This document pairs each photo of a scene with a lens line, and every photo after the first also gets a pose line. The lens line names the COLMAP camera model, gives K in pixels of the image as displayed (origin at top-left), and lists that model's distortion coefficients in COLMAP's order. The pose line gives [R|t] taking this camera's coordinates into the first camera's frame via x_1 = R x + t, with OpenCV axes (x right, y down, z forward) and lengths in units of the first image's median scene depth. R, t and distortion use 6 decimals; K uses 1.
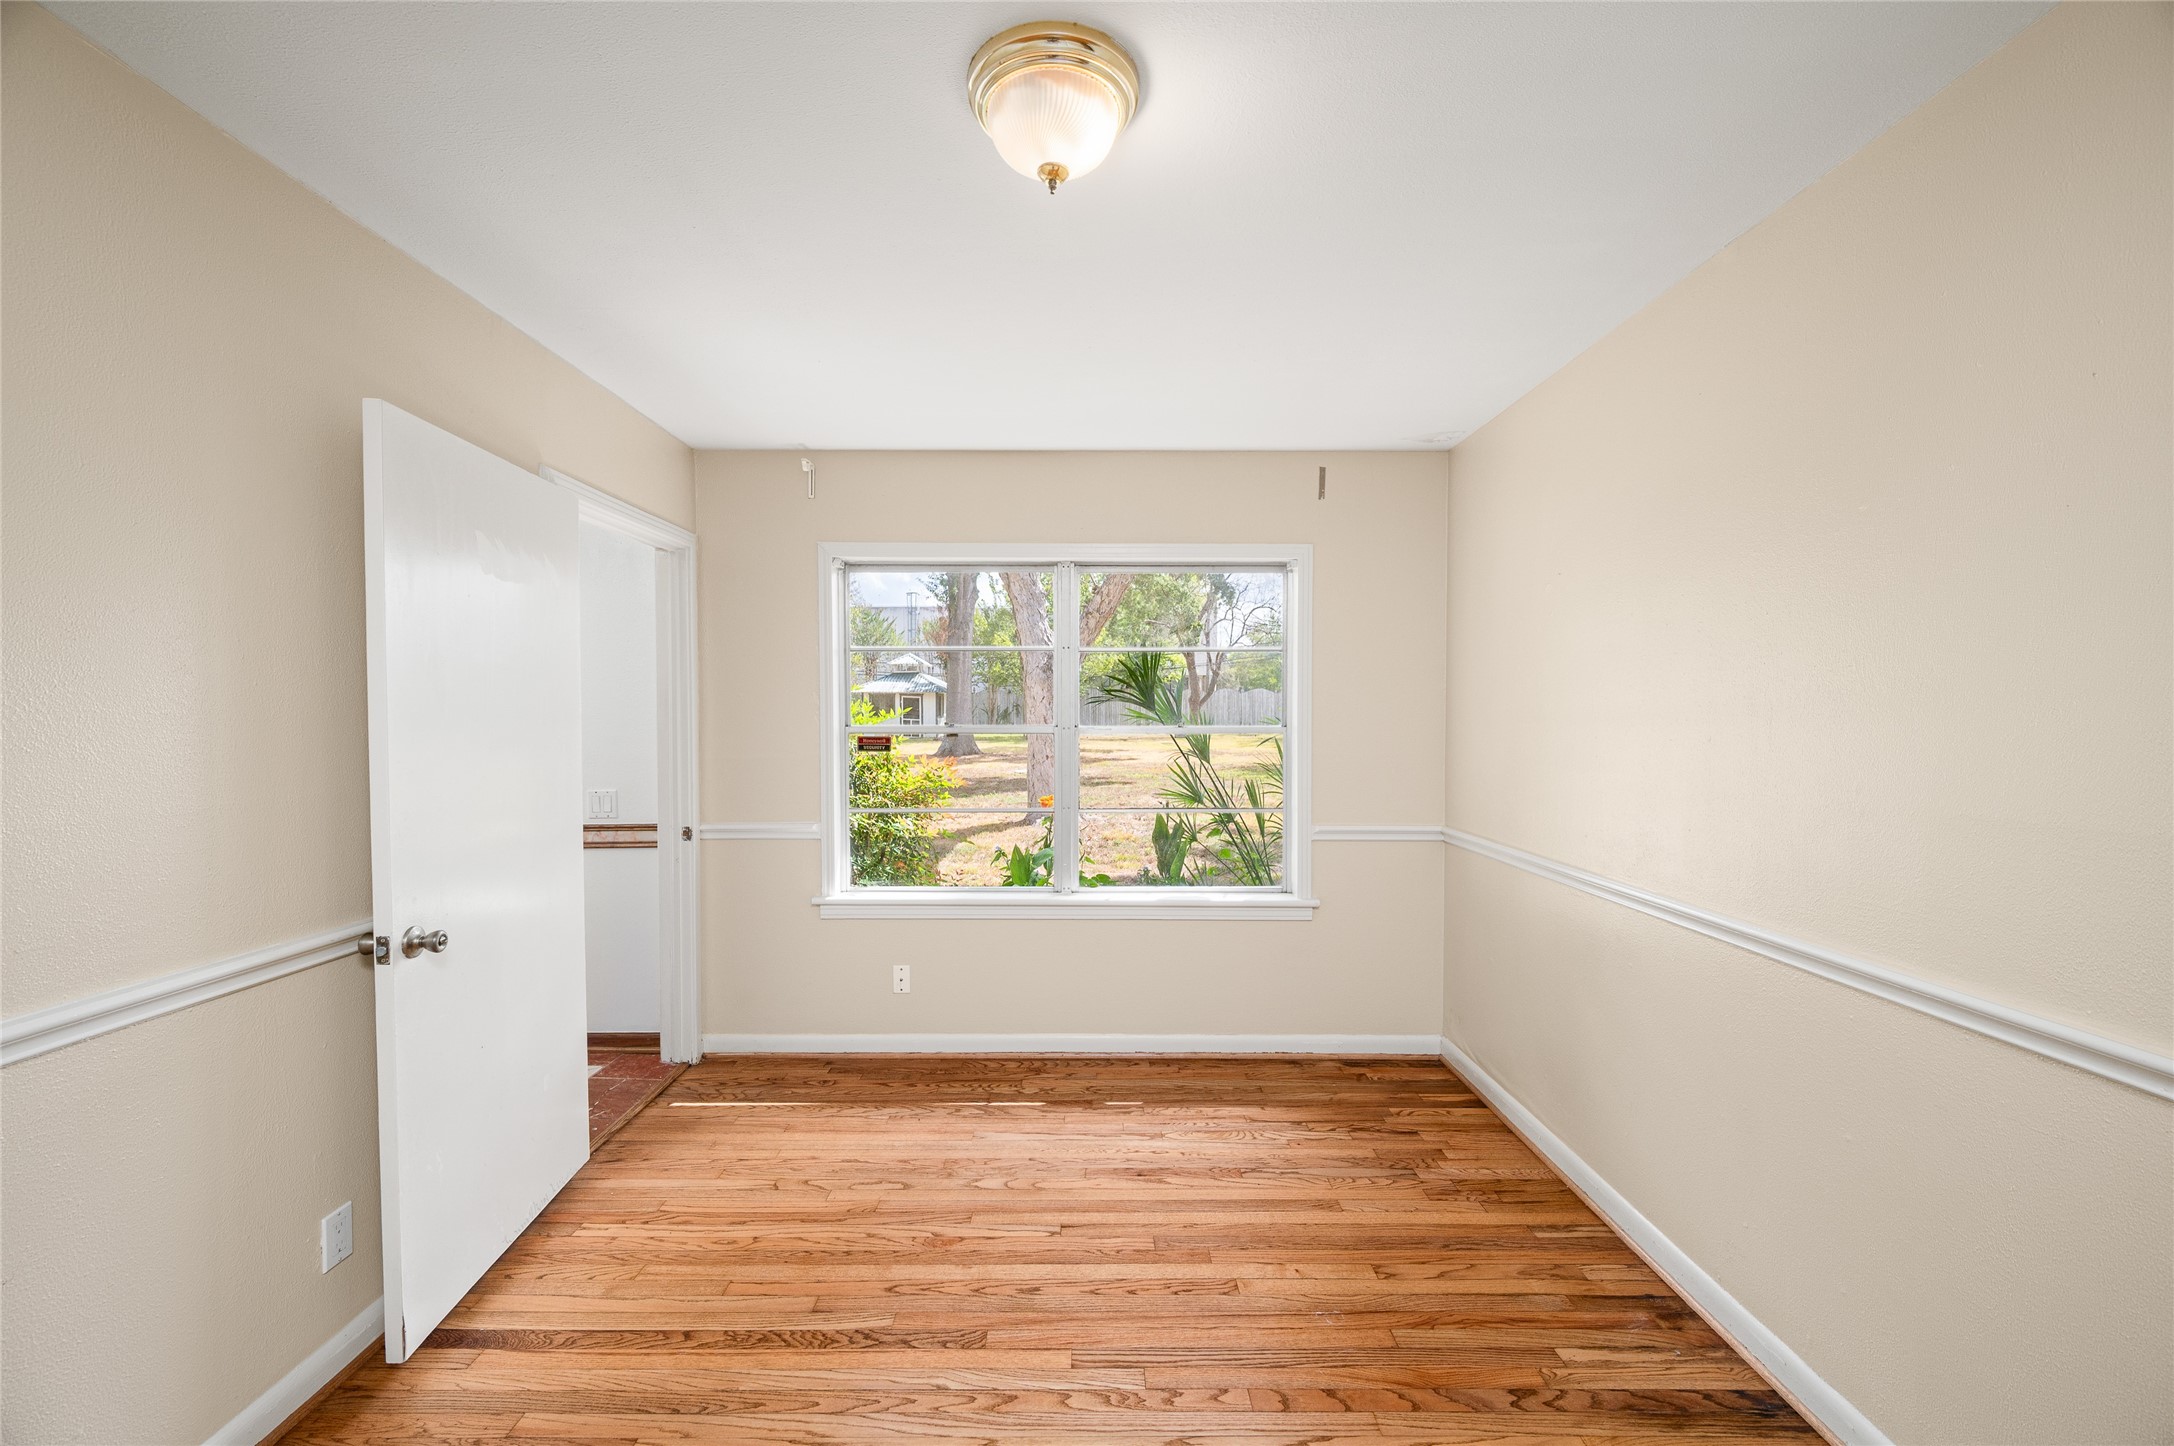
lens RADIAL K [[861.5, 0, 1063.1], [0, 861.5, 727.8], [0, 0, 1]] dist [0.001557, 0.000016]
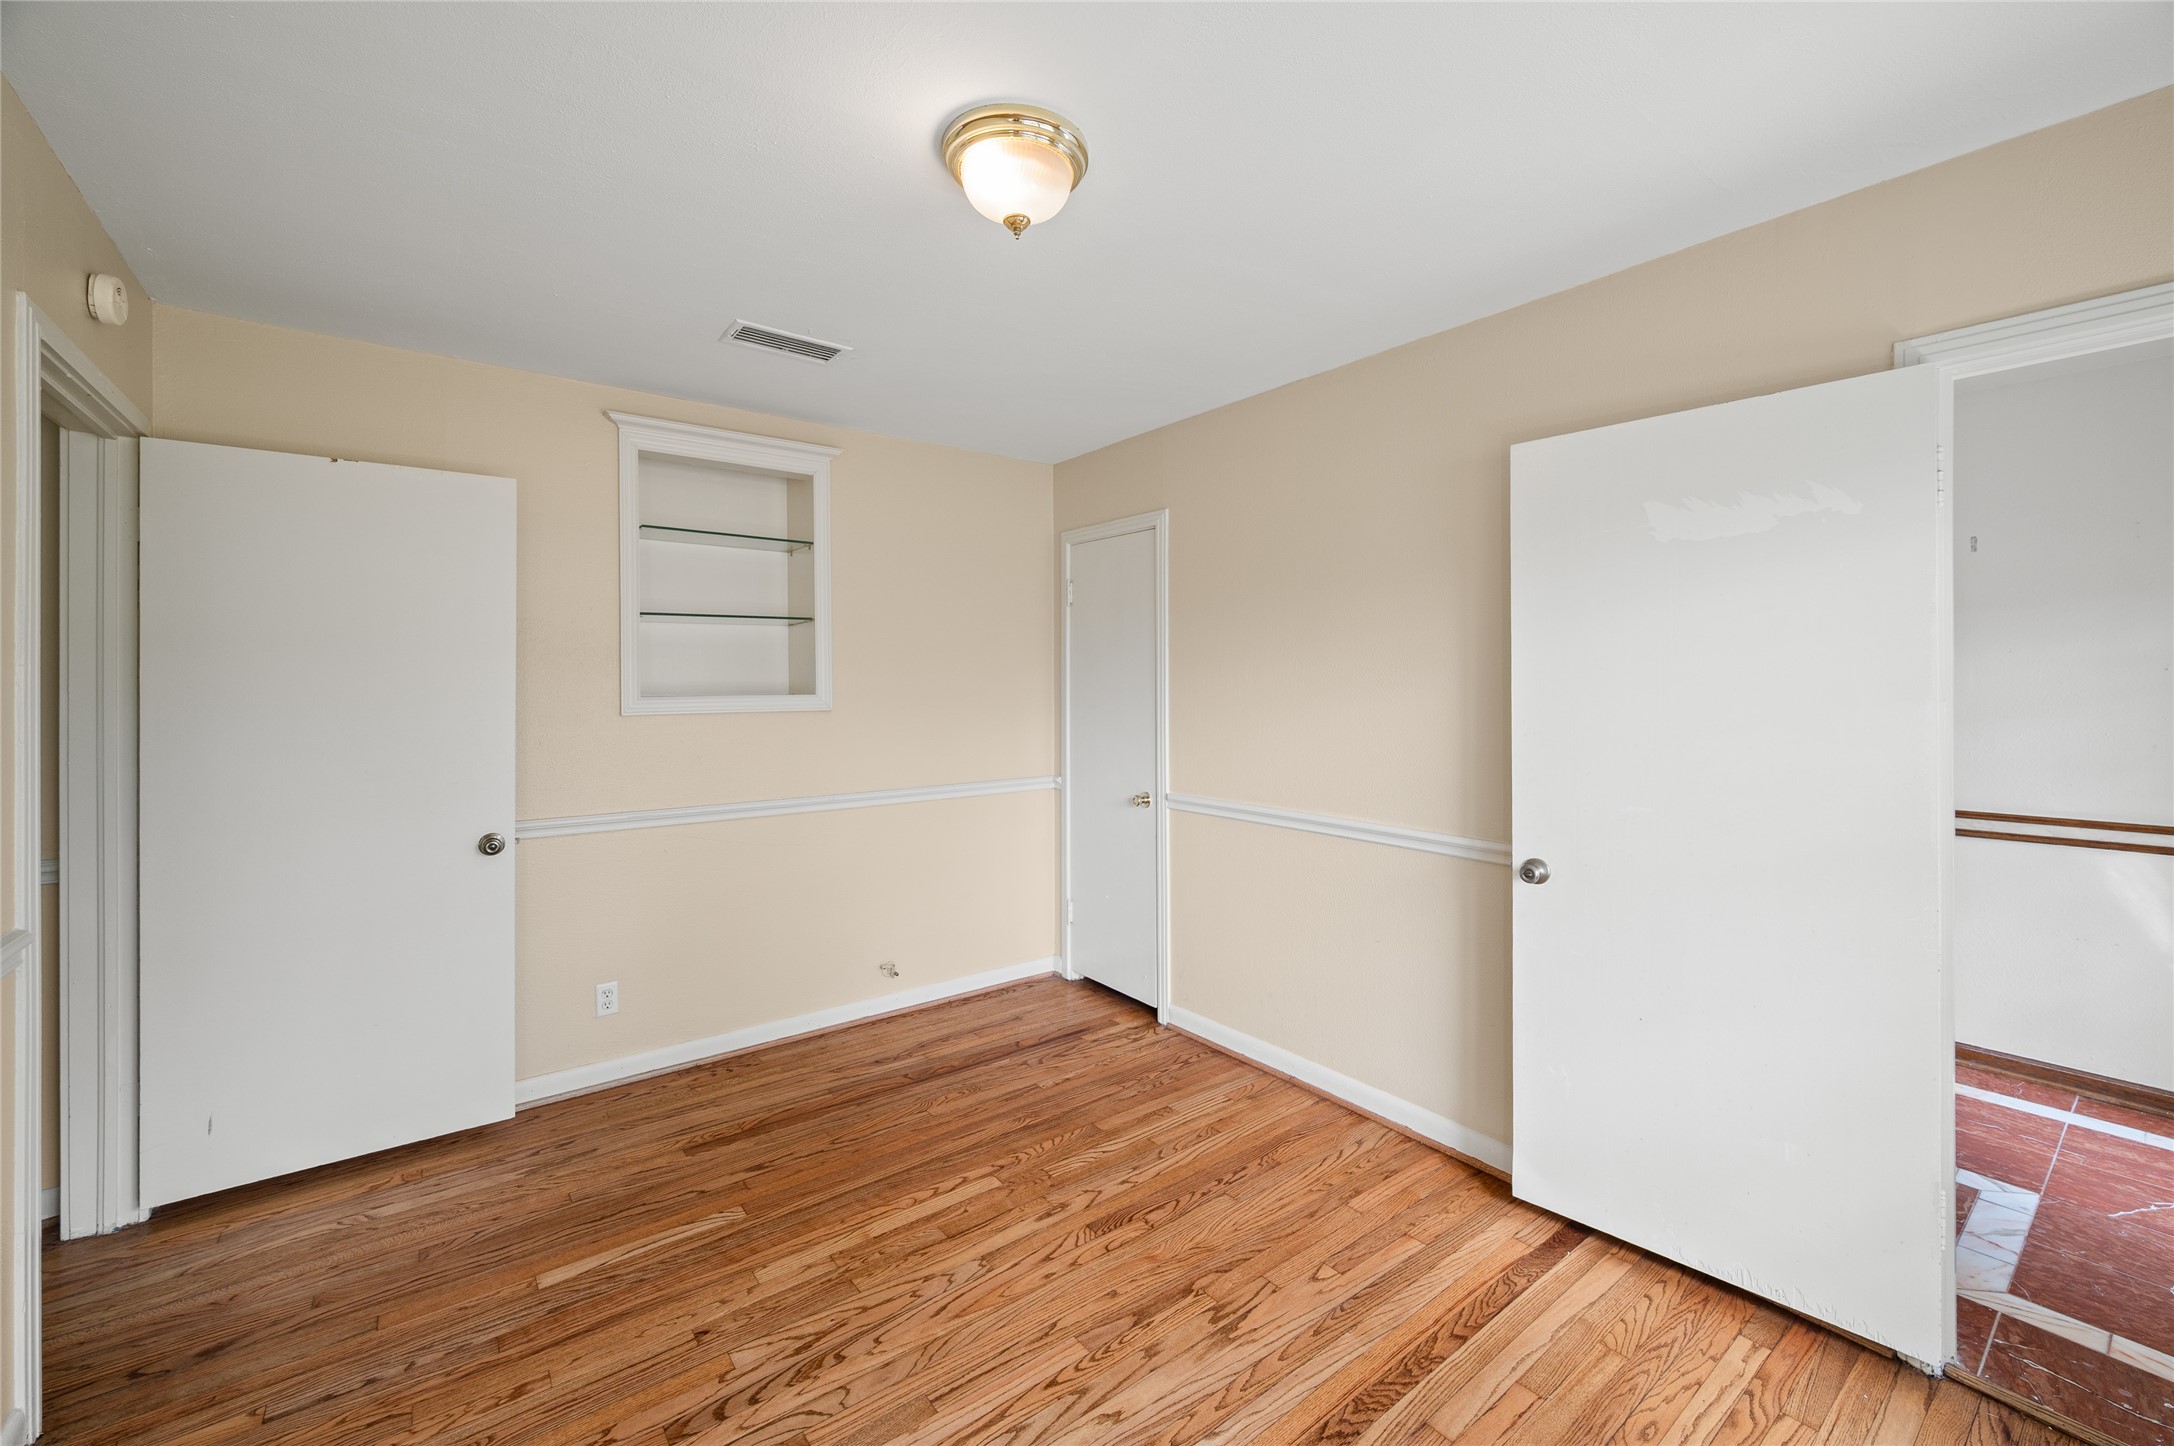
lens RADIAL K [[861.5, 0, 1090.4], [0, 861.5, 683.4], [0, 0, 1]] dist [0.001557, 0.000016]
pose [[-0.775738, 0.004174, -0.631041, 0.352470], [-0.007538, 0.999846, 0.015879, -0.020426], [0.631010, 0.017075, -0.775587, 1.087106]]
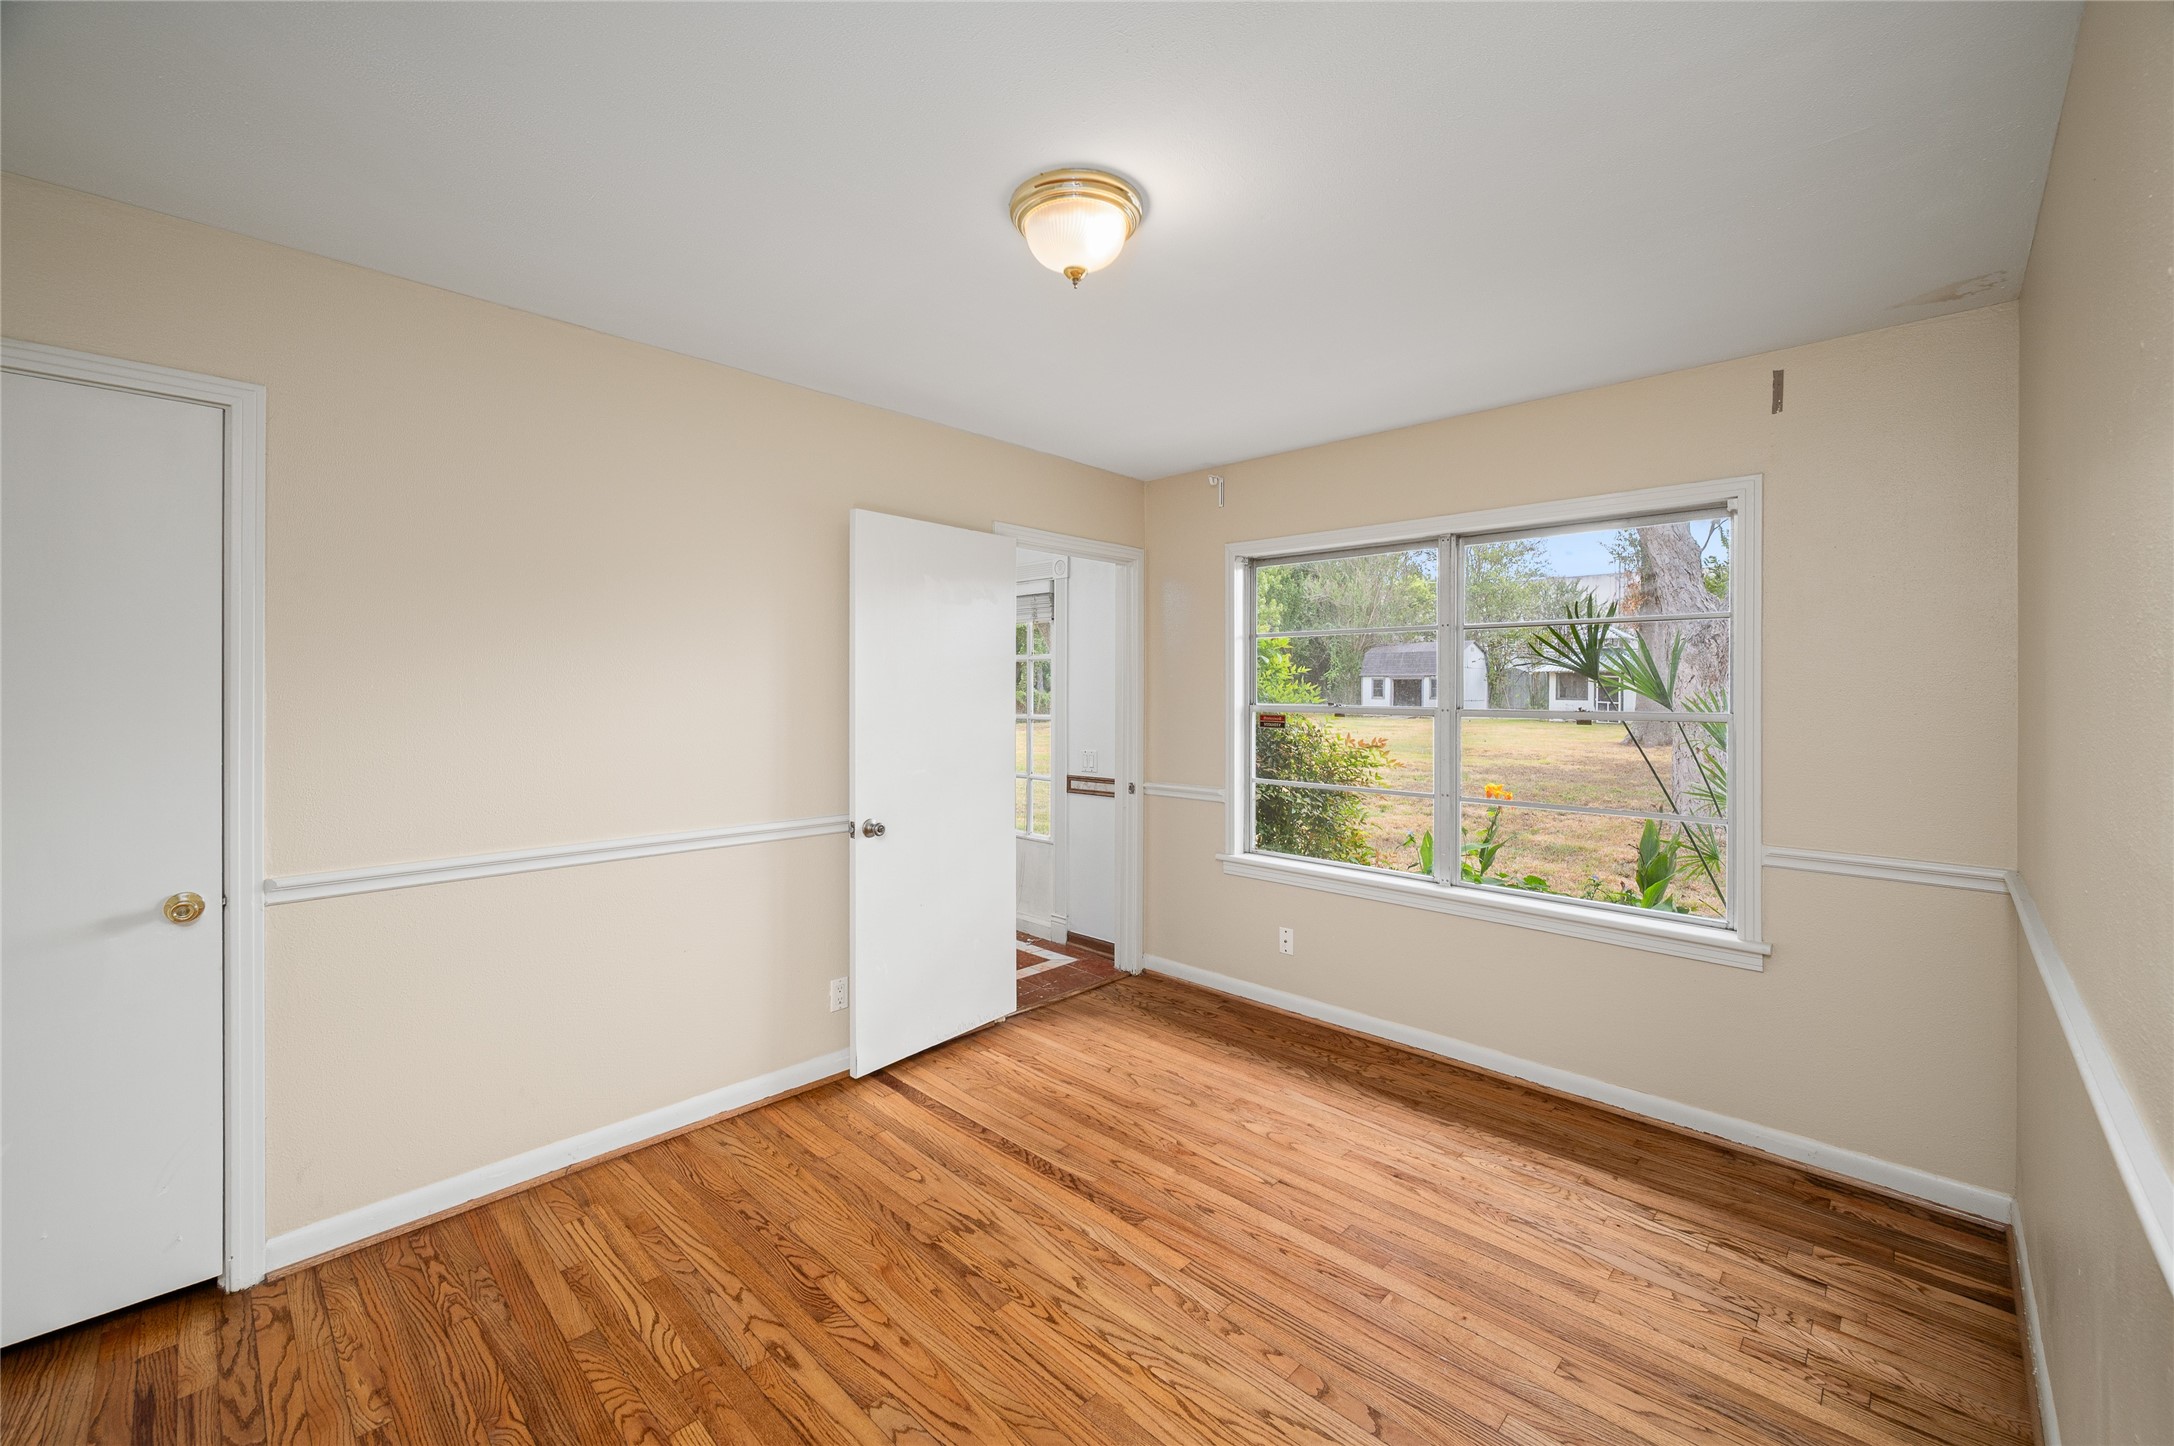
lens RADIAL K [[861.5, 0, 1079.9], [0, 861.5, 688.6], [0, 0, 1]] dist [0.001557, 0.000016]
pose [[0.723535, 0.002562, -0.690283, 0.483672], [-0.018630, 0.999701, -0.015817, -0.001323], [0.690036, 0.024305, 0.723367, 0.049714]]
